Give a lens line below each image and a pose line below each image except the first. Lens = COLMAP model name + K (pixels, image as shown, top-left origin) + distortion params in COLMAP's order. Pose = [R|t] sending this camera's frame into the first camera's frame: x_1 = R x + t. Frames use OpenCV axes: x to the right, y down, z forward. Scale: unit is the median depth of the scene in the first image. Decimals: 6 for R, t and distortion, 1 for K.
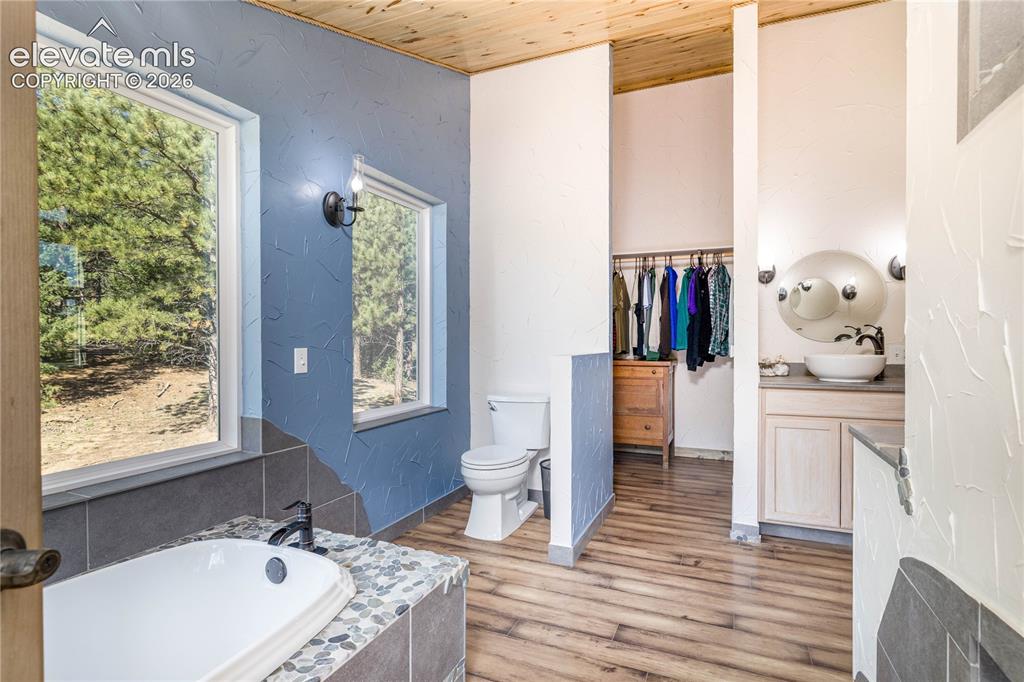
lens RADIAL K [[469.2, 0, 520.4], [0, 469.2, 340.8], [0, 0, 1]] dist [-0.004996, 0.000159]
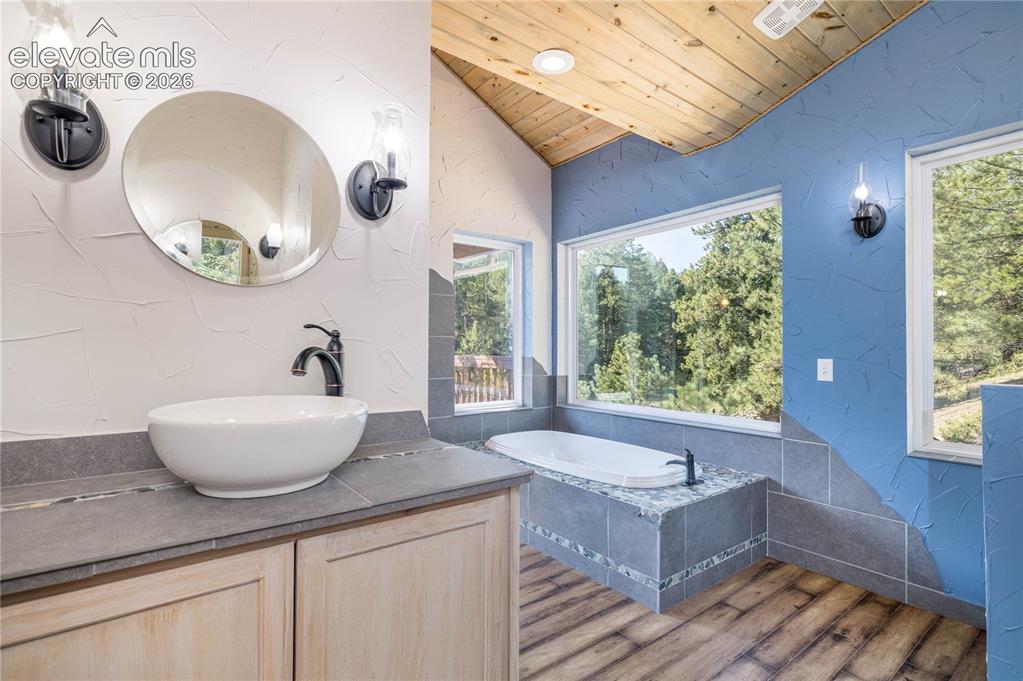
lens RADIAL K [[468.7, 0, 515.0], [0, 468.7, 340.4], [0, 0, 1]] dist [-0.004996, 0.000159]
pose [[-0.458333, -0.016553, -0.888626, 1.385492], [-0.004504, 0.999857, -0.016302, -0.010714], [0.888769, -0.003470, -0.458342, 1.332150]]
